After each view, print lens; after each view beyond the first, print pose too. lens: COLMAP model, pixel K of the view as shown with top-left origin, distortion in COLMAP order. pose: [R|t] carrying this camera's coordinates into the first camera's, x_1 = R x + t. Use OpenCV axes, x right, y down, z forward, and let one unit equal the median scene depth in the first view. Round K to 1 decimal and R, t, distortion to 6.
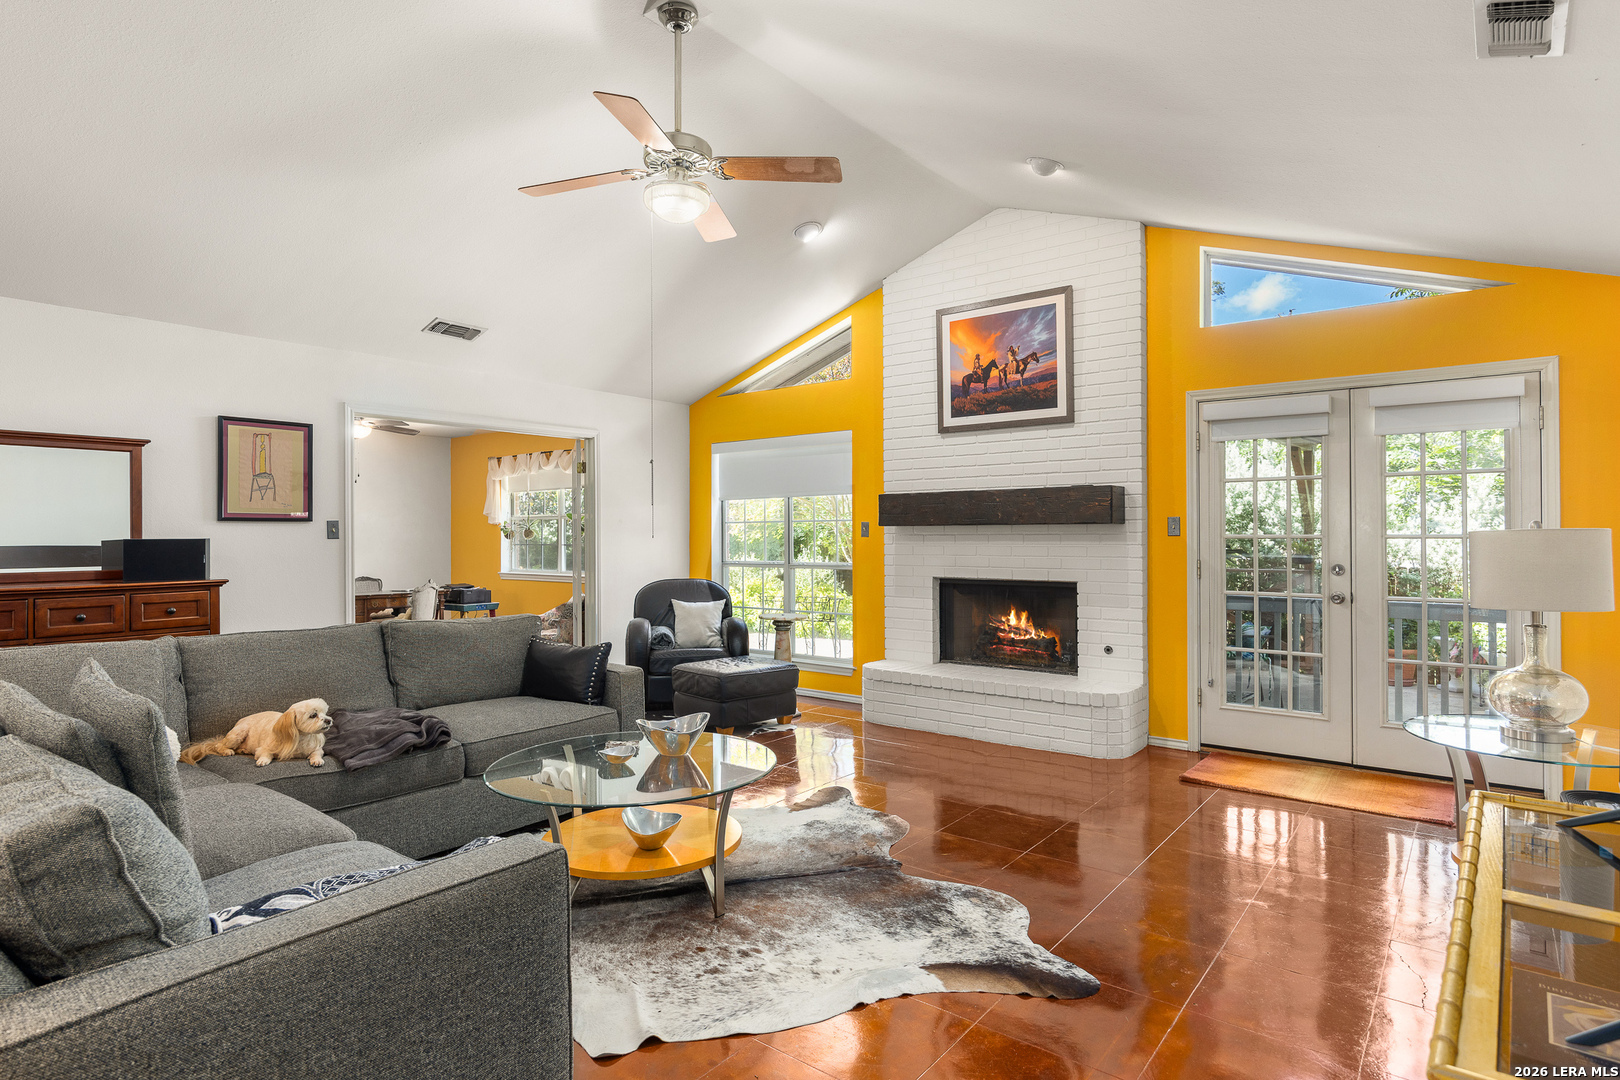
lens RADIAL K [[862.1, 0, 812.1], [0, 862.1, 525.3], [0, 0, 1]] dist [0.002077, -0.000317]
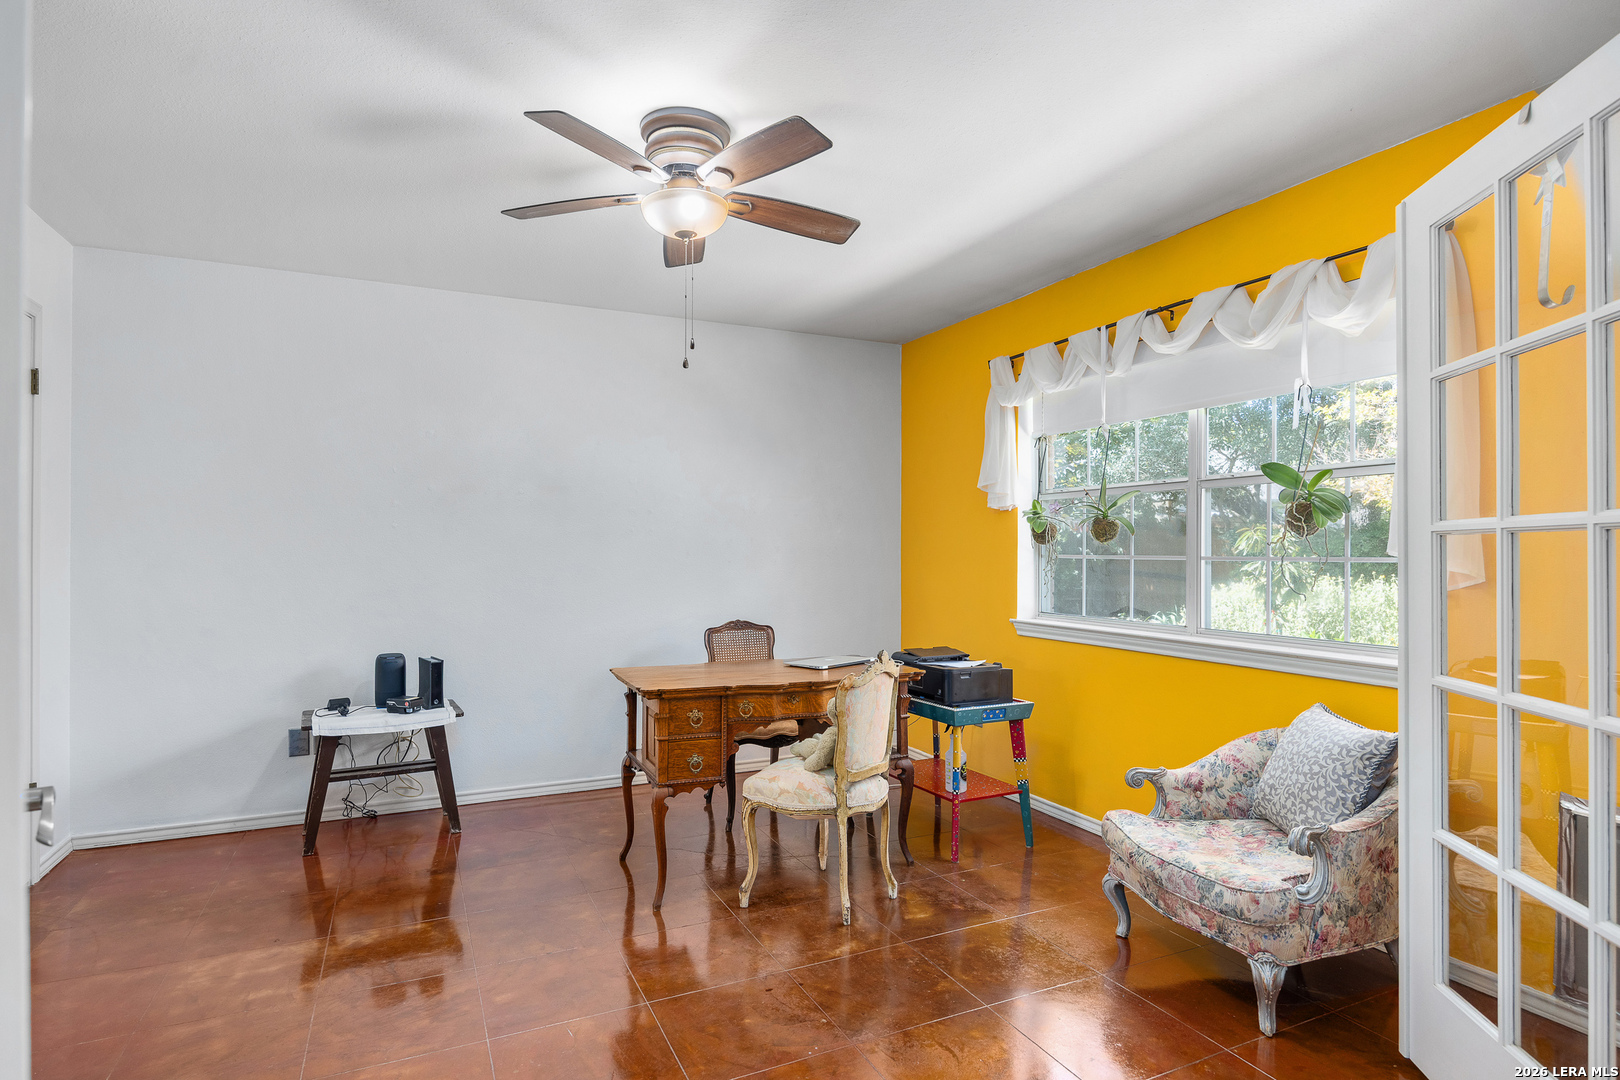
lens RADIAL K [[862.1, 0, 812.0], [0, 862.1, 544.9], [0, 0, 1]] dist [0.002077, -0.000317]
pose [[0.904137, 0.006078, -0.427200, -0.465391], [-0.008228, 0.999961, -0.003186, 0.031470], [0.427164, 0.006395, 0.904151, 0.975780]]
